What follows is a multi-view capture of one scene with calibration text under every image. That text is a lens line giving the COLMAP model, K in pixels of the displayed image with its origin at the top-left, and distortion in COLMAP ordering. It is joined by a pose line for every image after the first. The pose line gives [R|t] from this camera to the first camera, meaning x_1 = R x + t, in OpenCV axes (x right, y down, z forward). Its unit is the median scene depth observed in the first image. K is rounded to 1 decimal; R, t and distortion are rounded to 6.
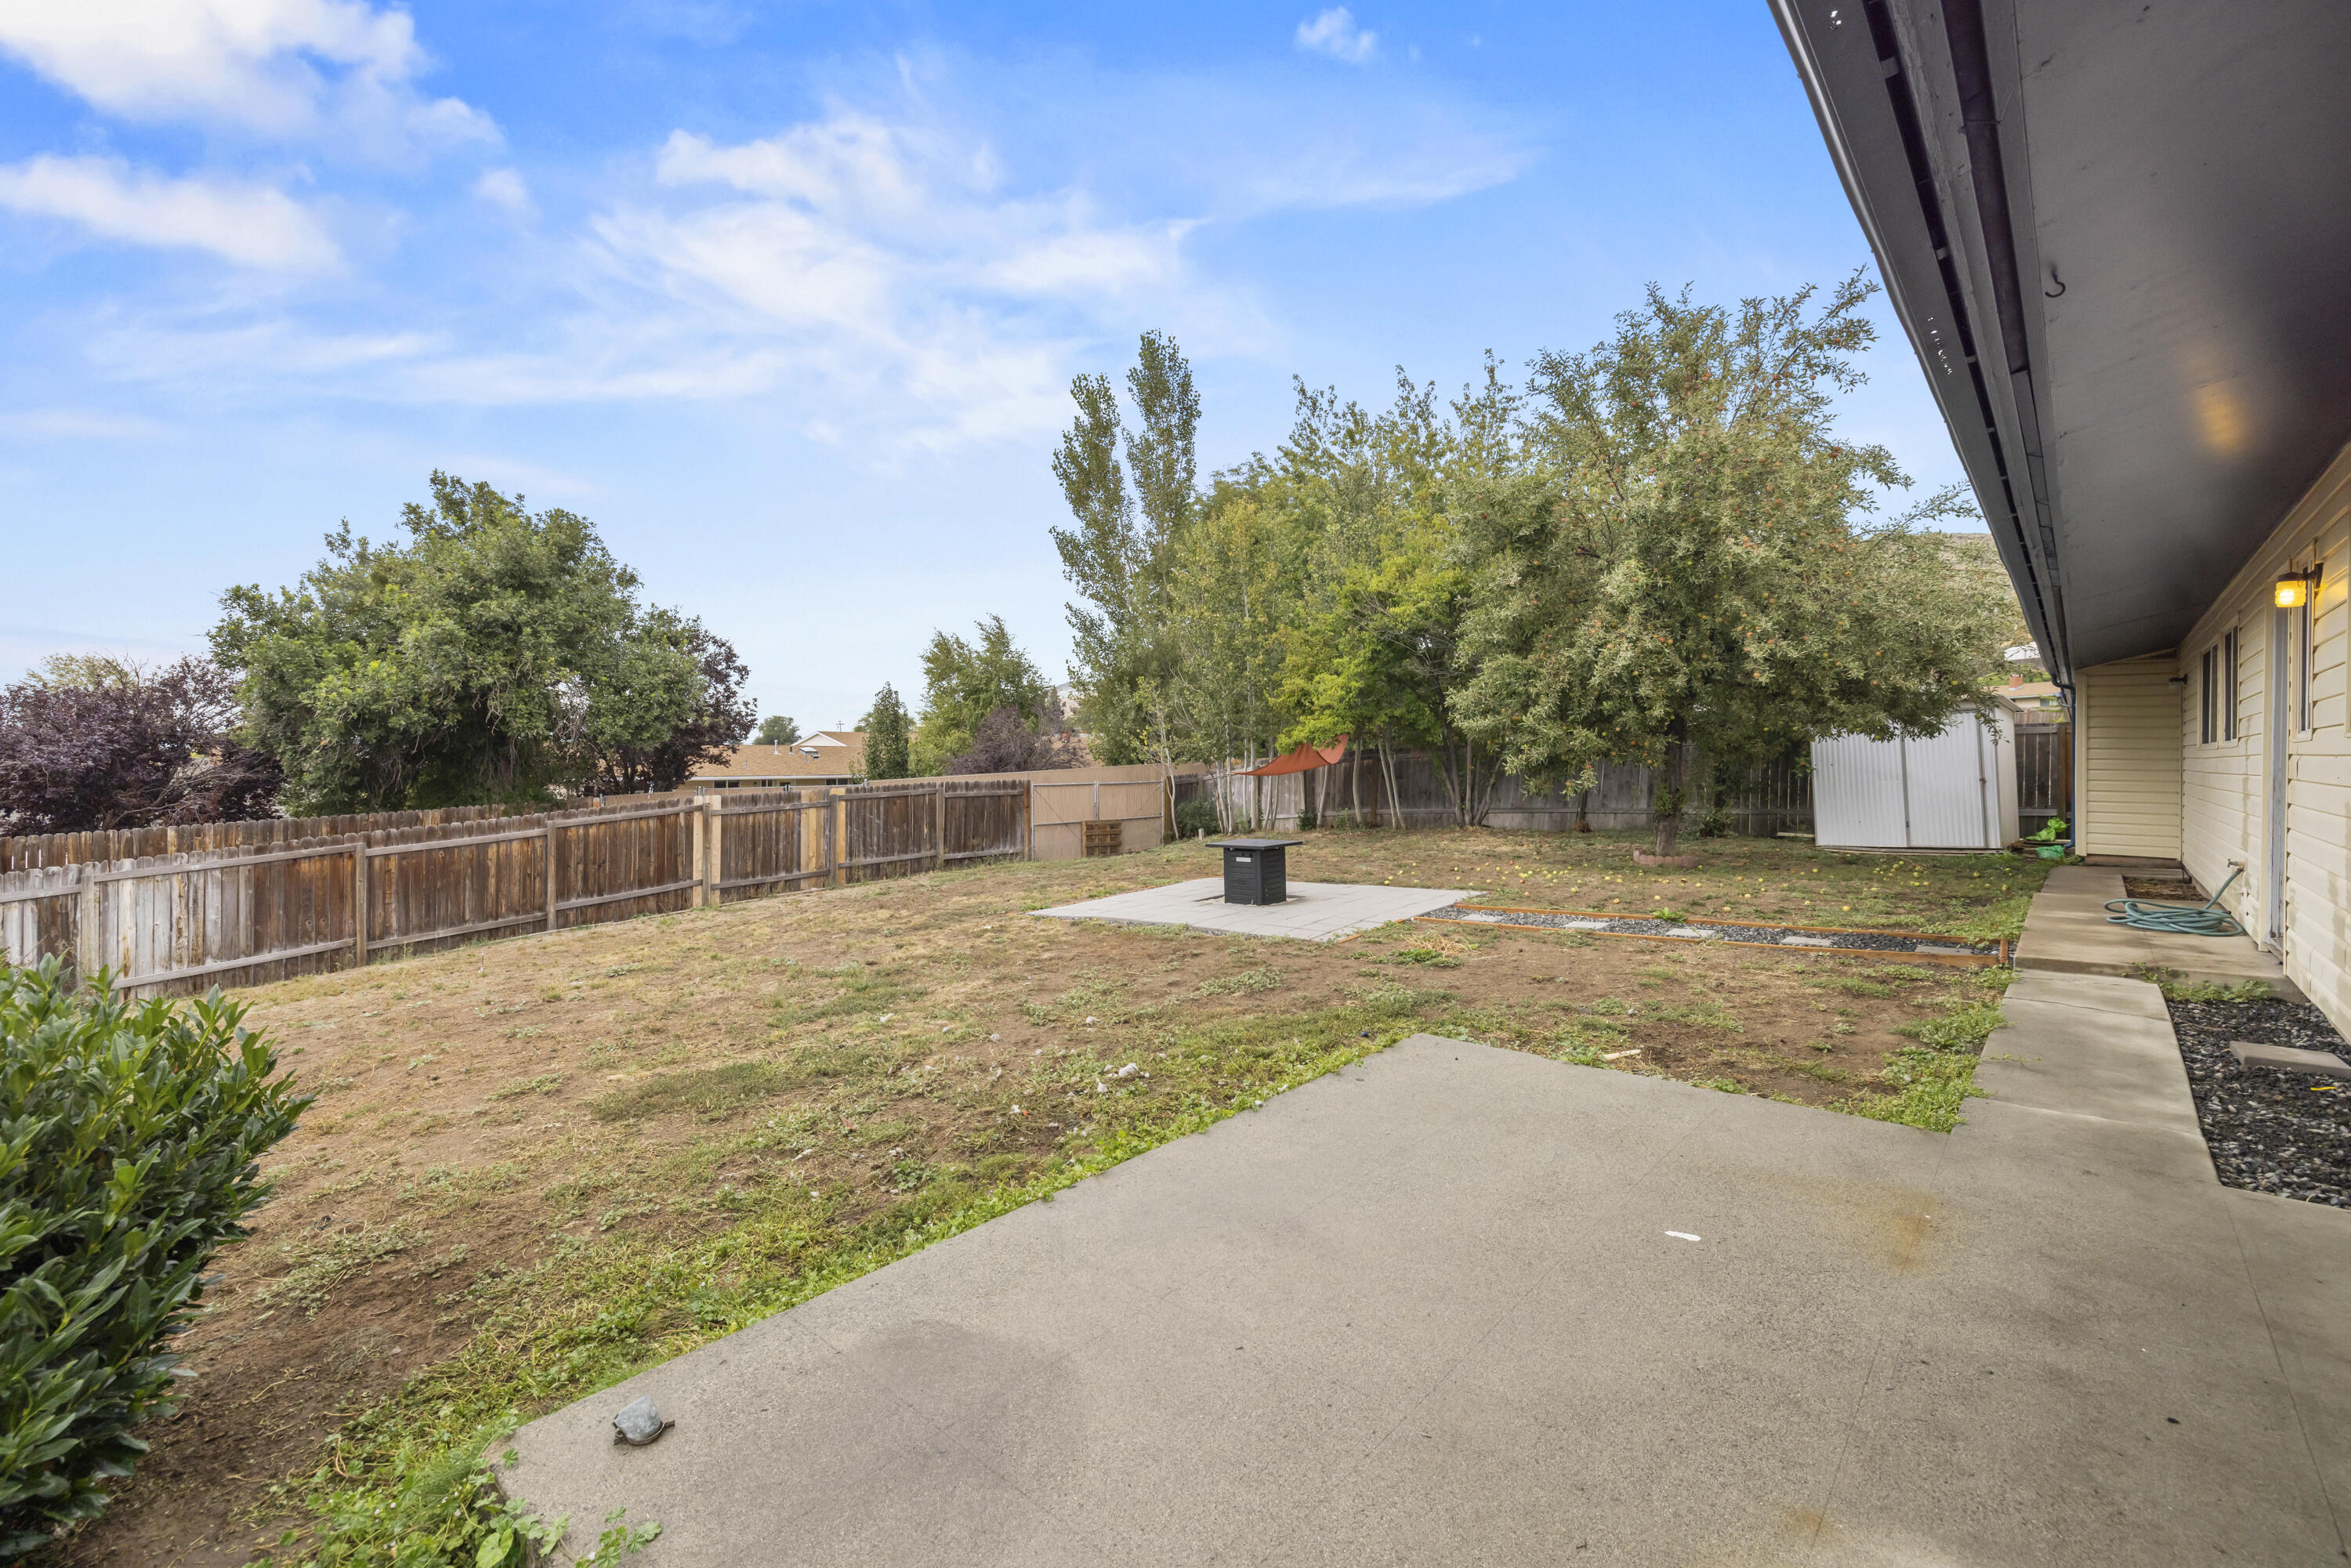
lens RADIAL K [[1006.2, 0, 1171.0], [0, 1006.2, 771.9], [0, 0, 1]] dist [0.006676, -0.000626]
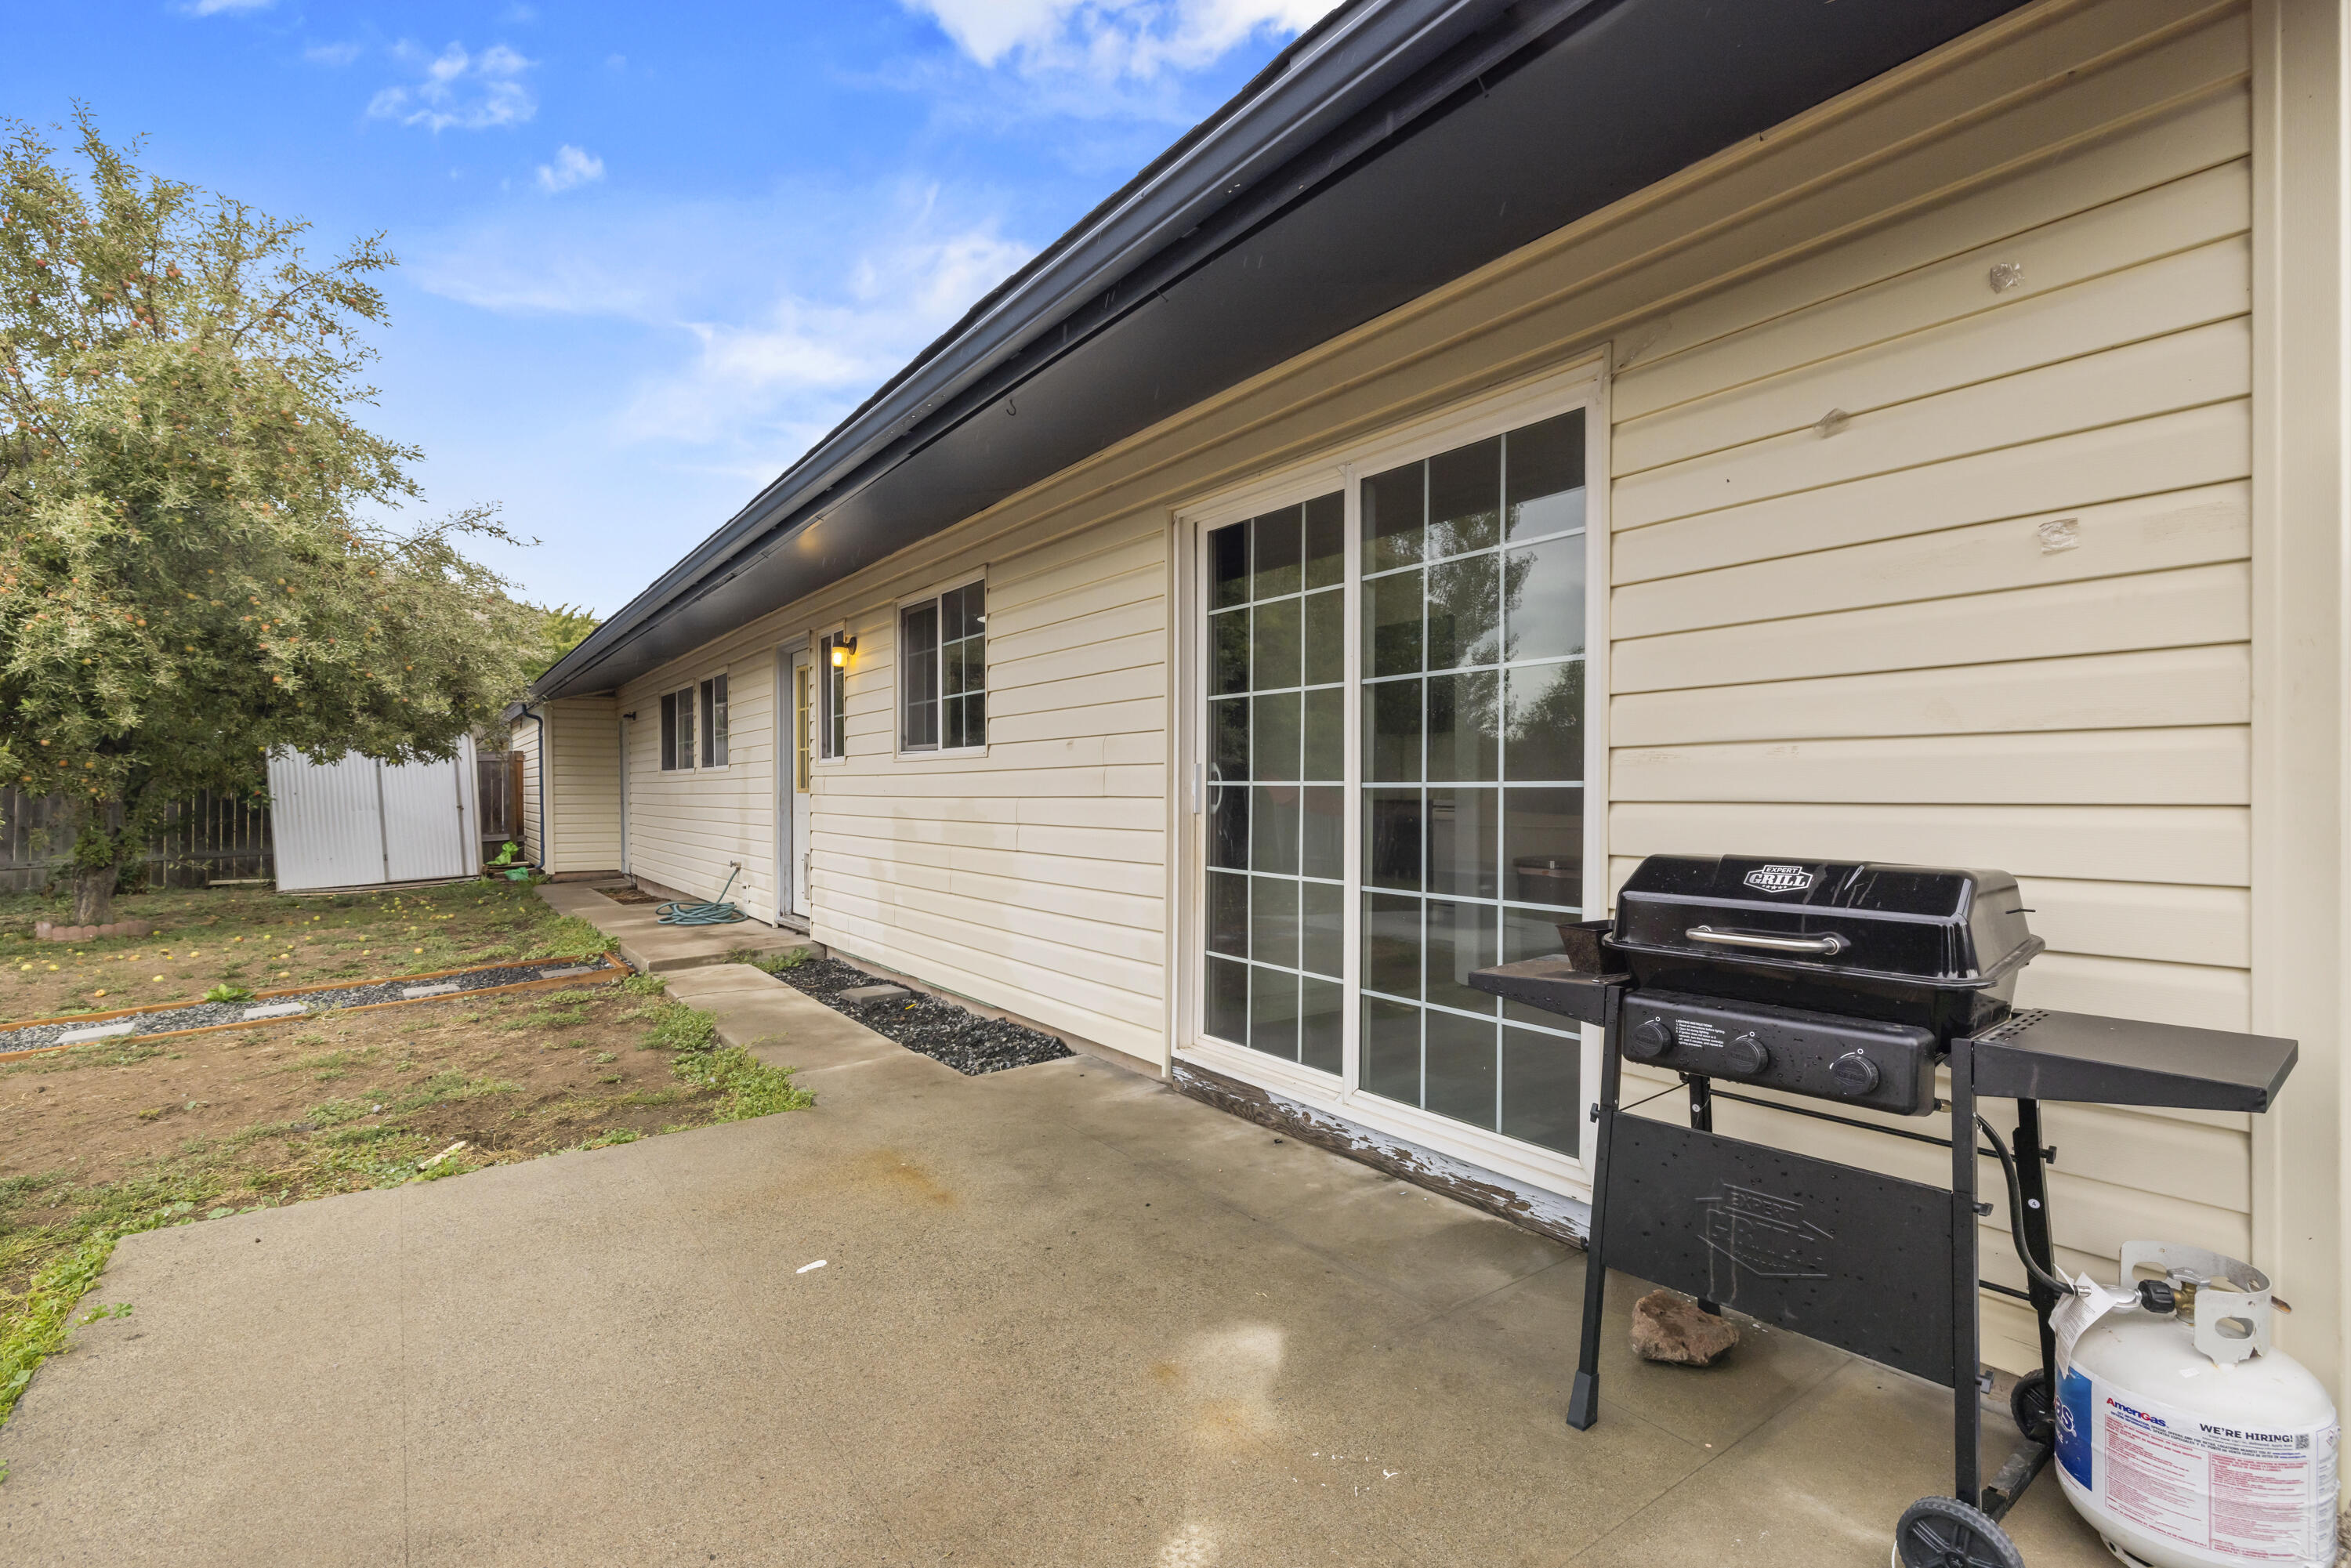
lens RADIAL K [[1105.8, 0, 1167.7], [0, 1105.8, 802.5], [0, 0, 1]] dist [-0.001265, 0.000168]
pose [[0.217626, -0.020460, 0.975818, -0.119524], [0.022929, 0.999612, 0.015845, 0.003207], [-0.975763, 0.018926, 0.218010, 0.120224]]
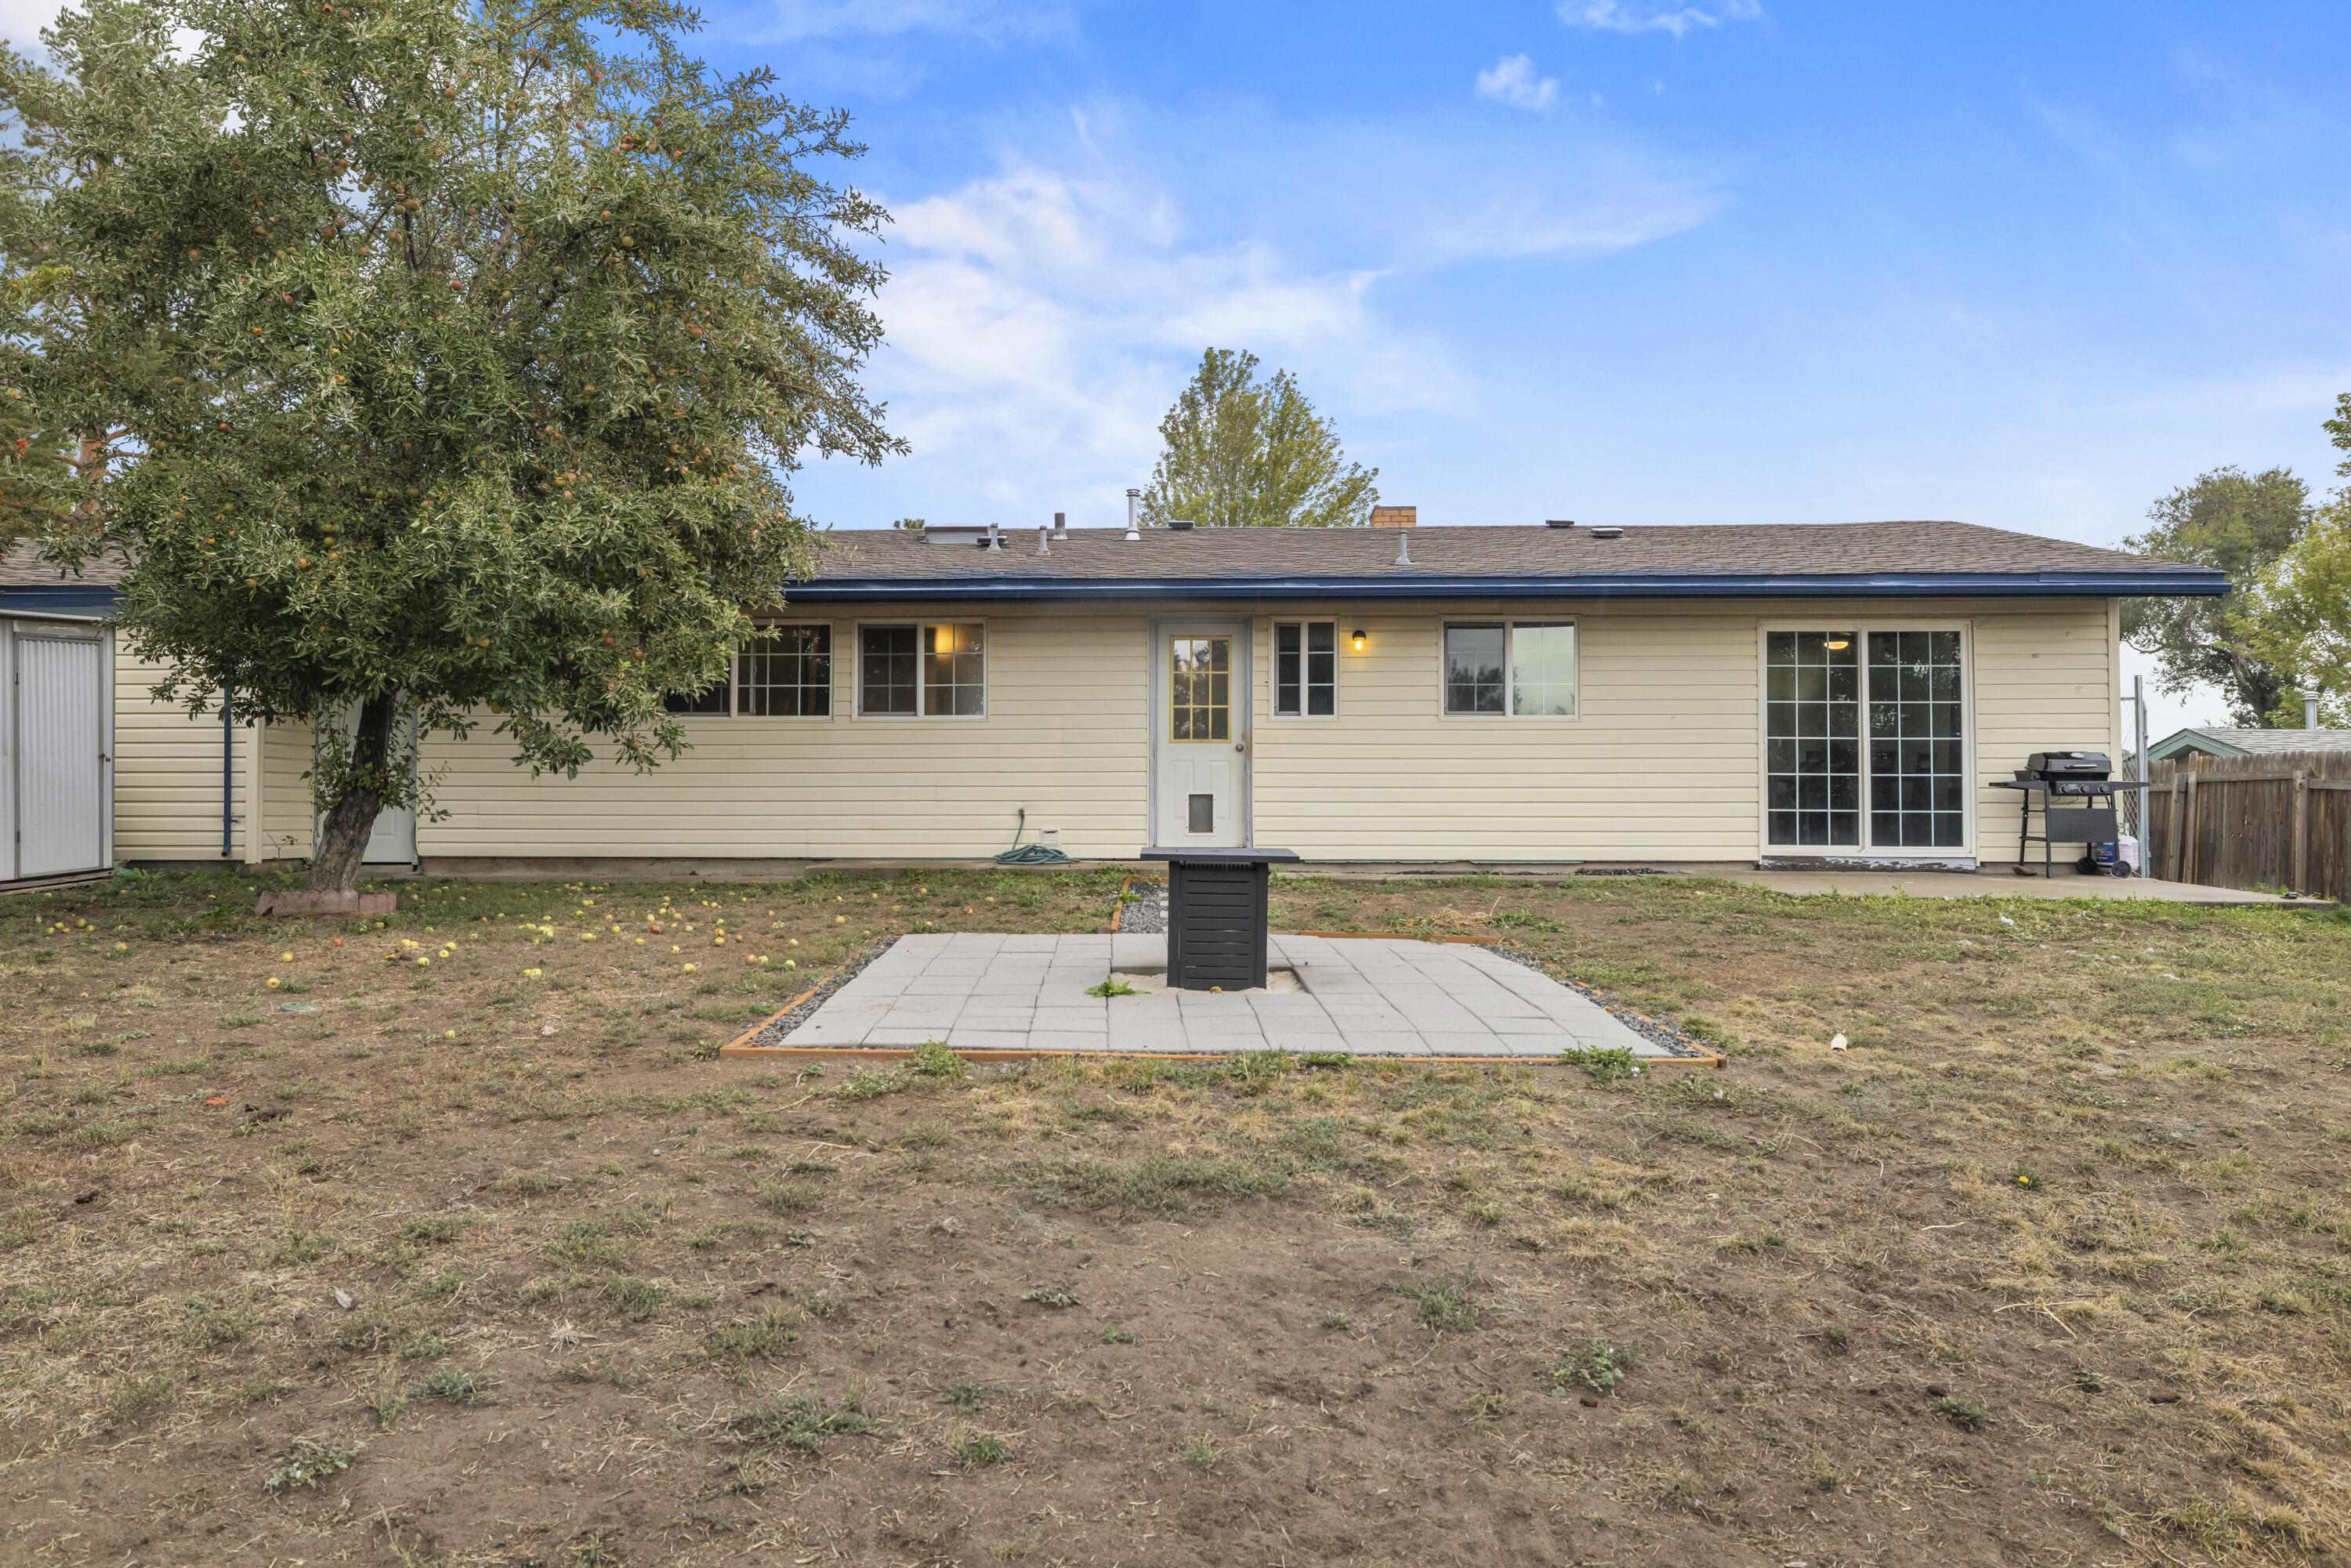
lens RADIAL K [[1641.8, 0, 1172.1], [0, 1641.8, 784.2], [0, 0, 1]] dist [0.010550, -0.000071]
pose [[-0.639474, 0.006960, 0.768781, -0.478507], [0.008765, 0.999960, -0.001762, 0.040907], [-0.768763, 0.005612, -0.639510, 1.488772]]
